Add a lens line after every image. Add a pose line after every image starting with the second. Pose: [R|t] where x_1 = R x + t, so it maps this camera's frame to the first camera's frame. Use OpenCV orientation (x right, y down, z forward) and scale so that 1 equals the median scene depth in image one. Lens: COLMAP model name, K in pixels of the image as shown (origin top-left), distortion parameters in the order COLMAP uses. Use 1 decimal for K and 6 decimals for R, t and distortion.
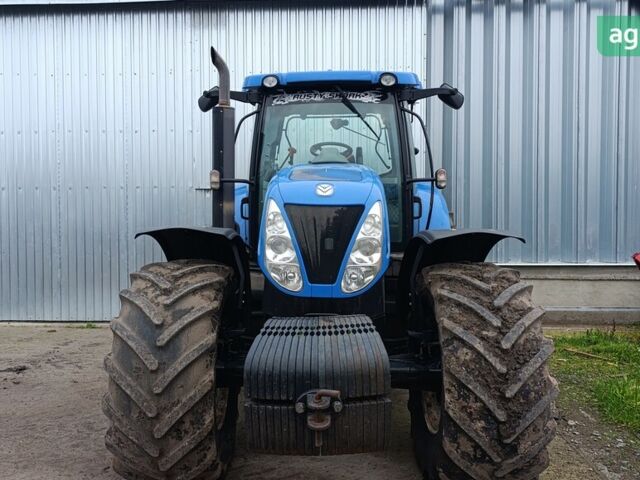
lens RADIAL K [[569.6, 0, 320.0], [0, 569.6, 240.0], [0, 0, 1]] dist [0.027404, -0.003498]
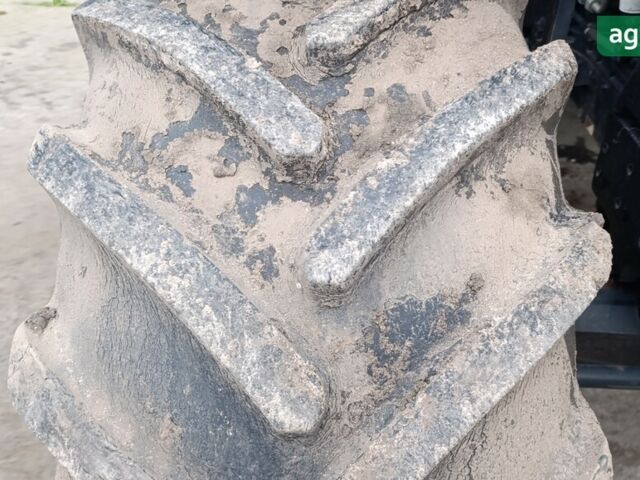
lens RADIAL K [[569.6, 0, 320.0], [0, 569.6, 240.0], [0, 0, 1]] dist [0.027404, -0.003498]
pose [[0.999901, 0.007658, -0.011772, -0.262977], [0.000366, 0.823730, 0.566982, 0.012987], [0.014039, -0.566930, 0.823646, 0.856389]]
